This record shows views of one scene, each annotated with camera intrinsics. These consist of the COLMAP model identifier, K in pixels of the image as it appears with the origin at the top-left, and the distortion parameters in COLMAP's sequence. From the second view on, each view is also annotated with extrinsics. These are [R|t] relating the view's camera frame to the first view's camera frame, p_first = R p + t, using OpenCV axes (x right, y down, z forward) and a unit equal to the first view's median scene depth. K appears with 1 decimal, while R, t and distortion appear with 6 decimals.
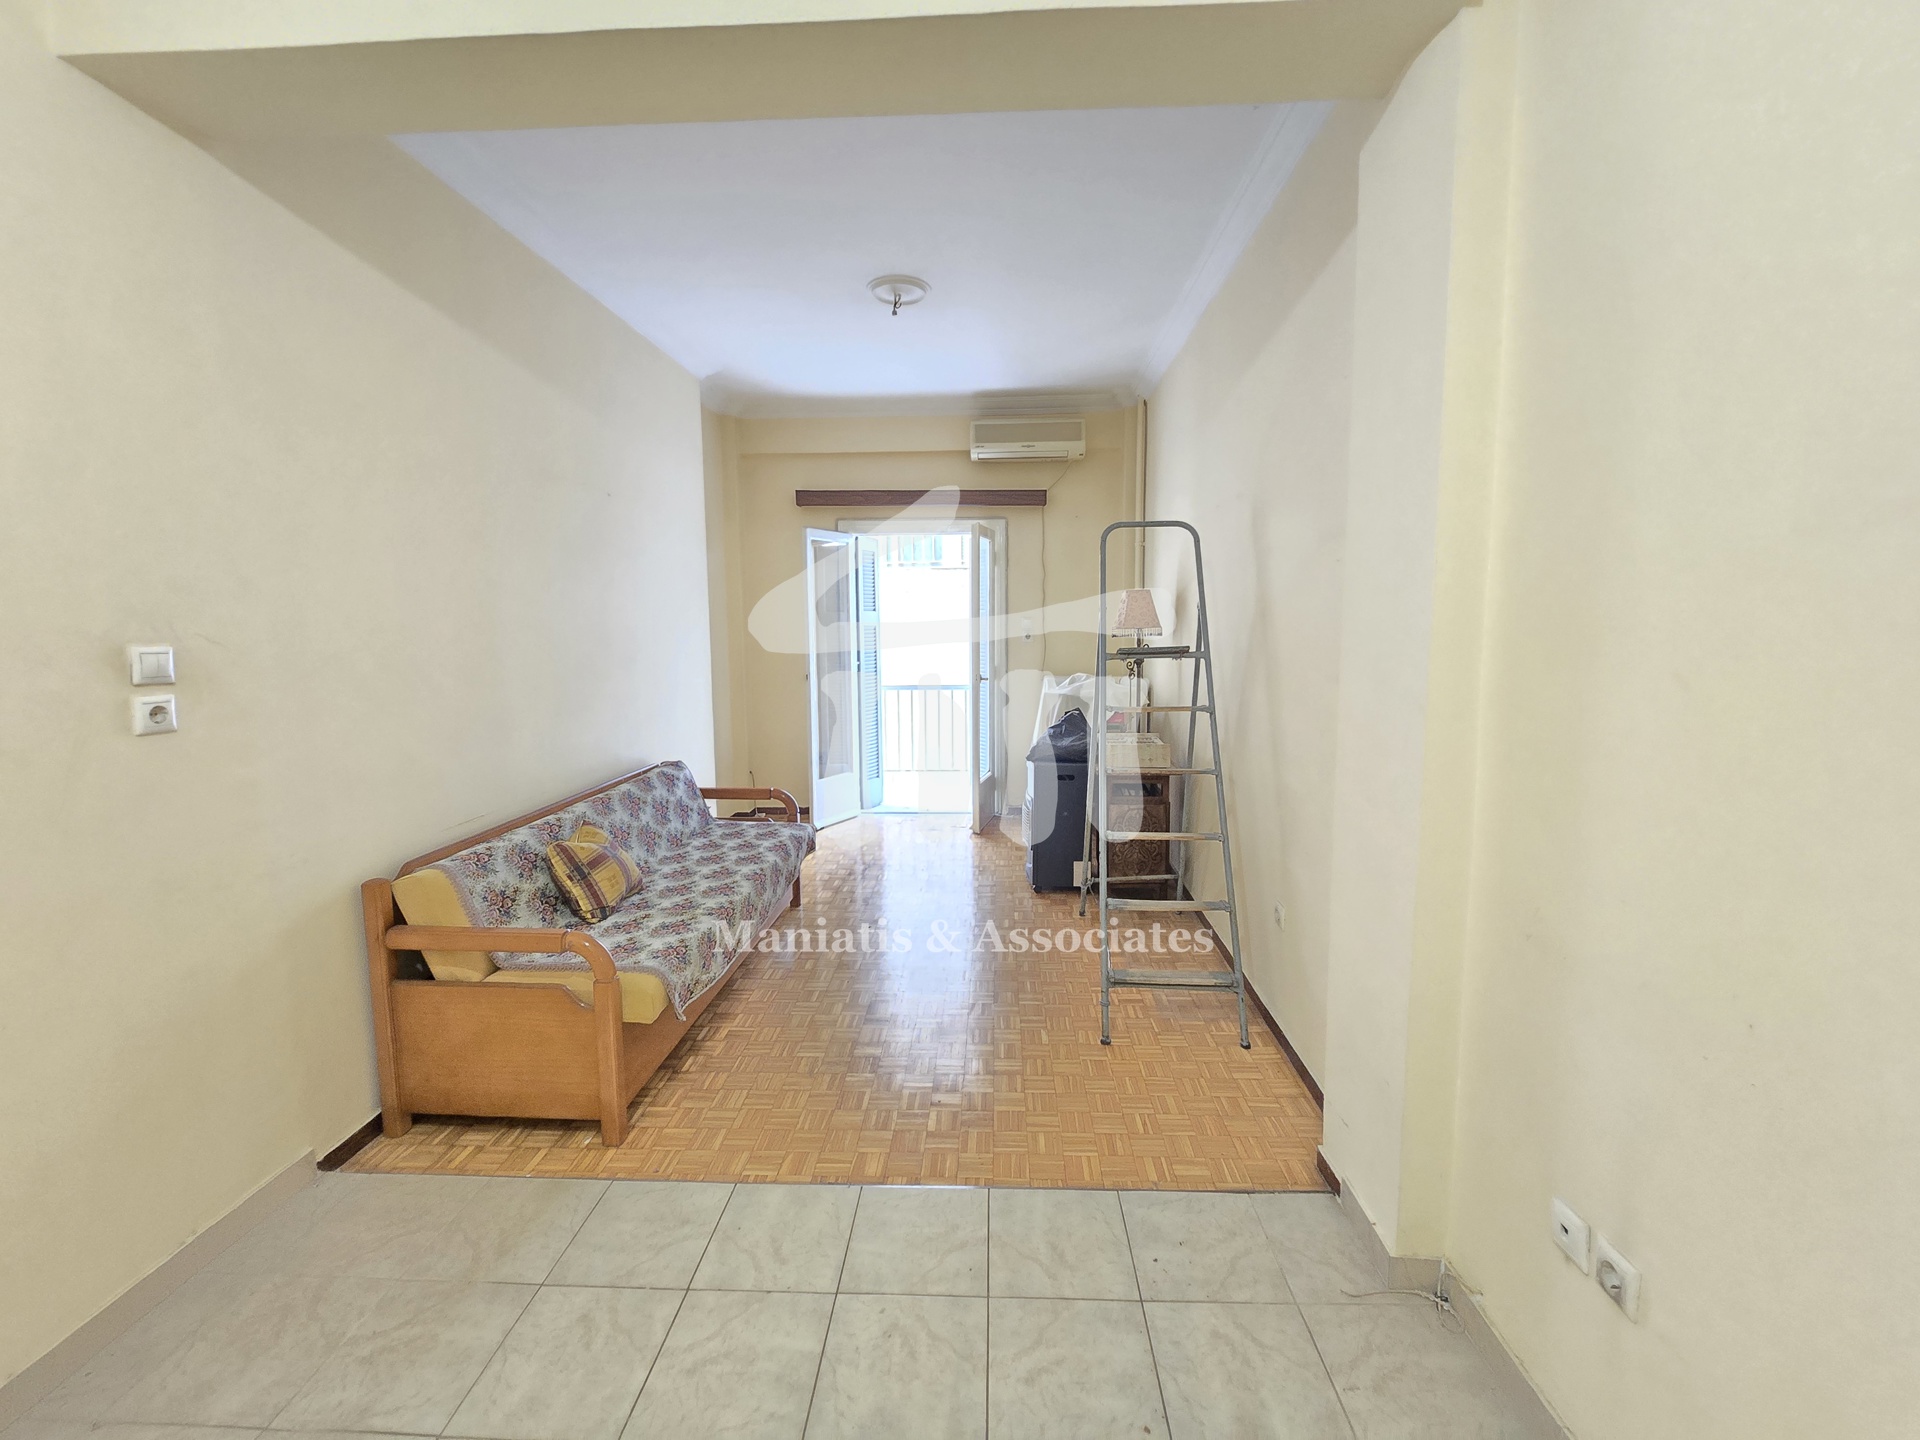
lens RADIAL K [[776.5, 0, 963.5], [0, 776.5, 716.0], [0, 0, 1]] dist [-0.000233, -0.000029]
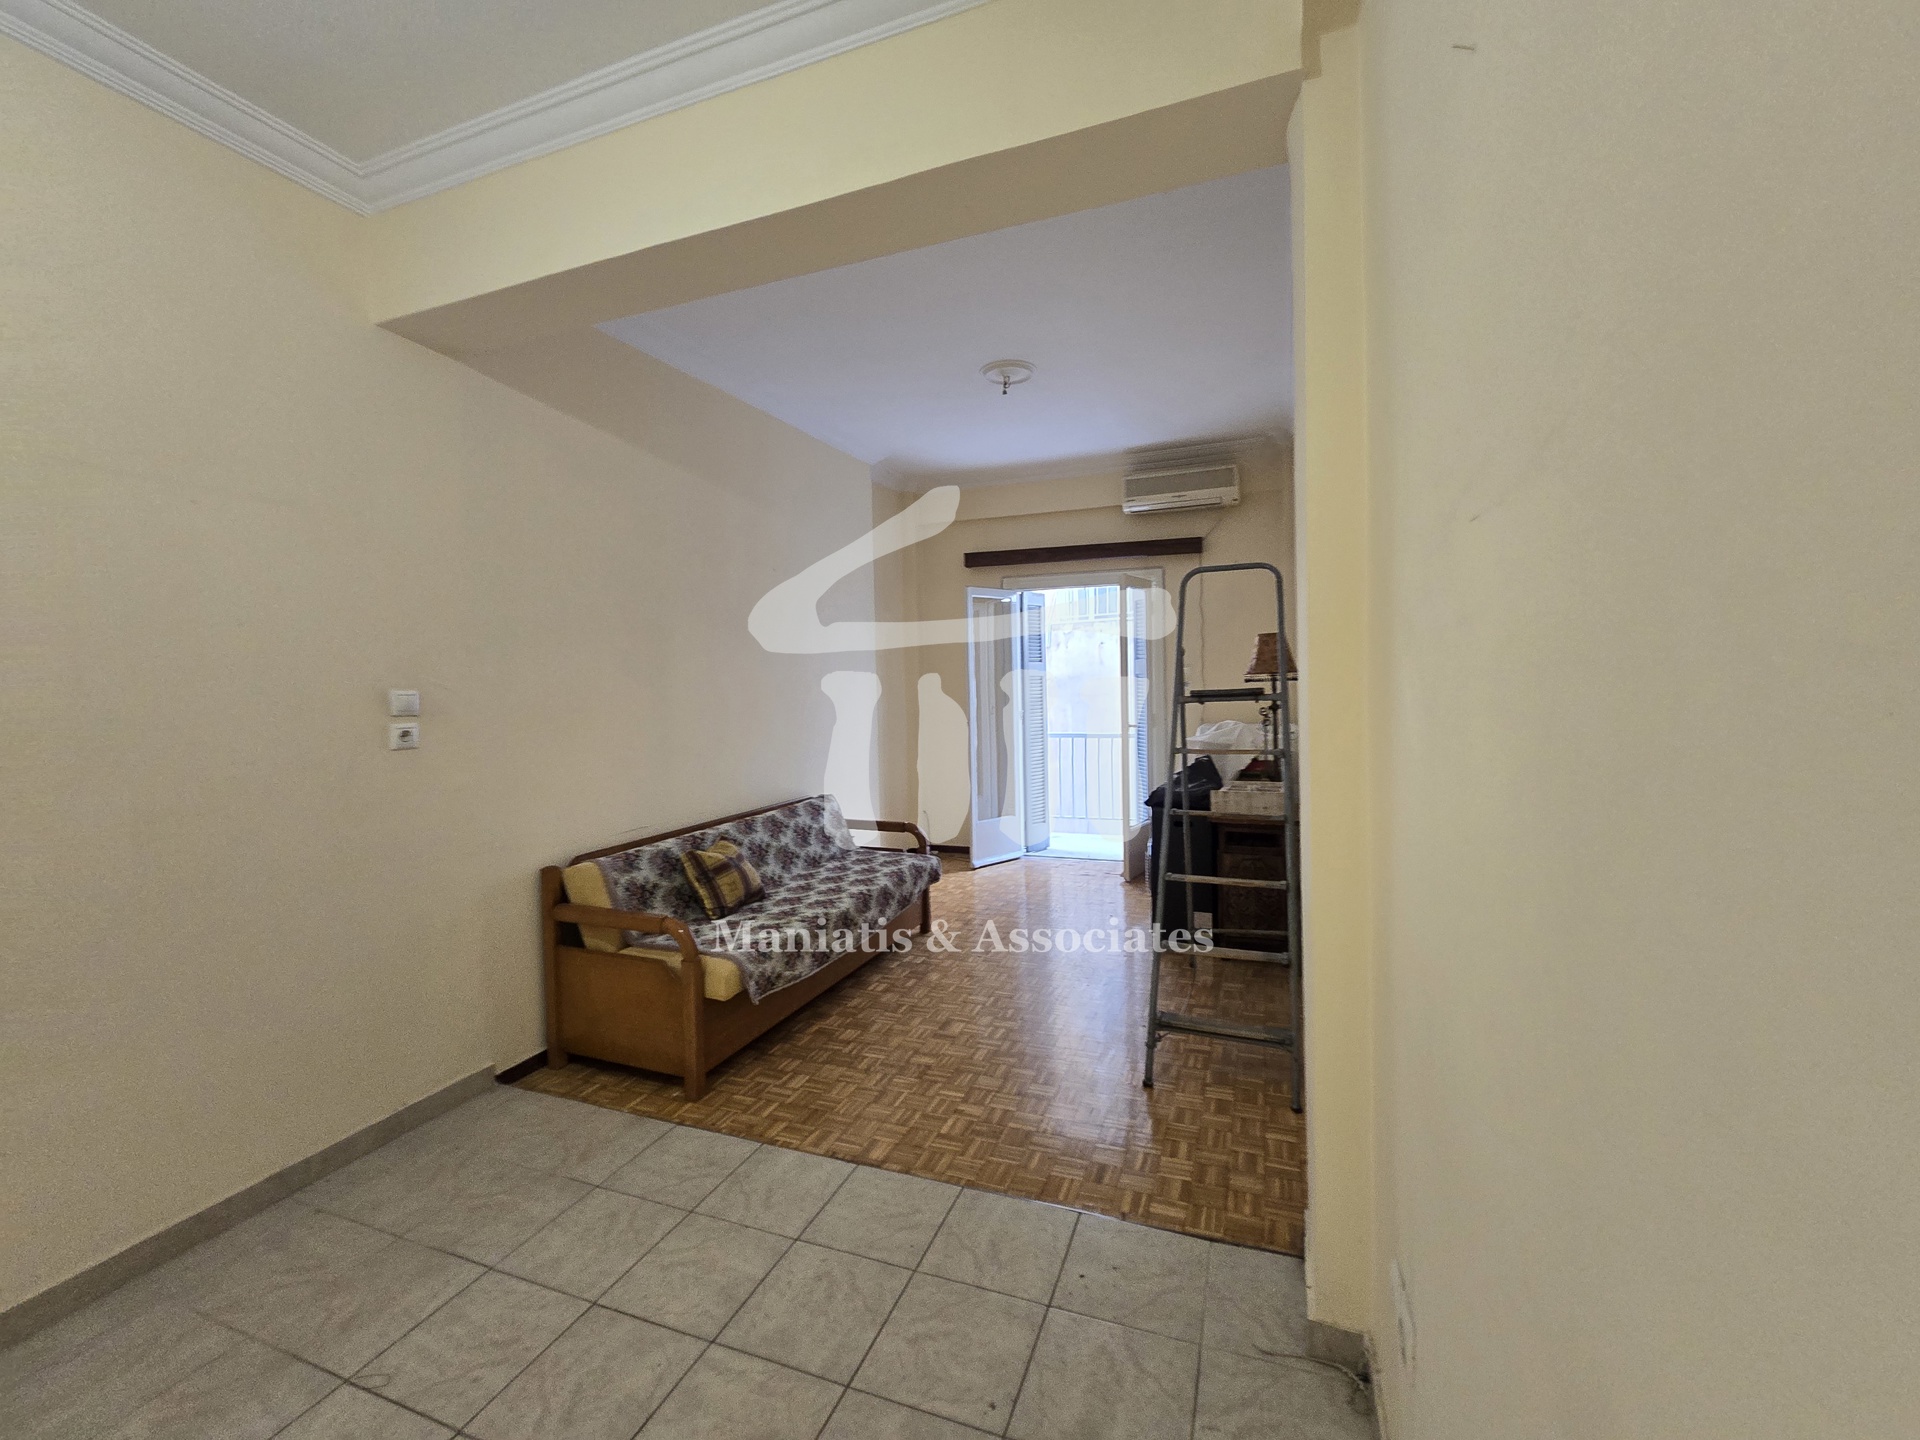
lens RADIAL K [[776.5, 0, 963.5], [0, 776.5, 716.0], [0, 0, 1]] dist [-0.000233, -0.000029]
pose [[0.950231, 0.001285, -0.311544, 0.286564], [-0.022695, 0.997620, -0.065104, 0.020987], [0.310719, 0.068934, 0.947999, -0.051590]]
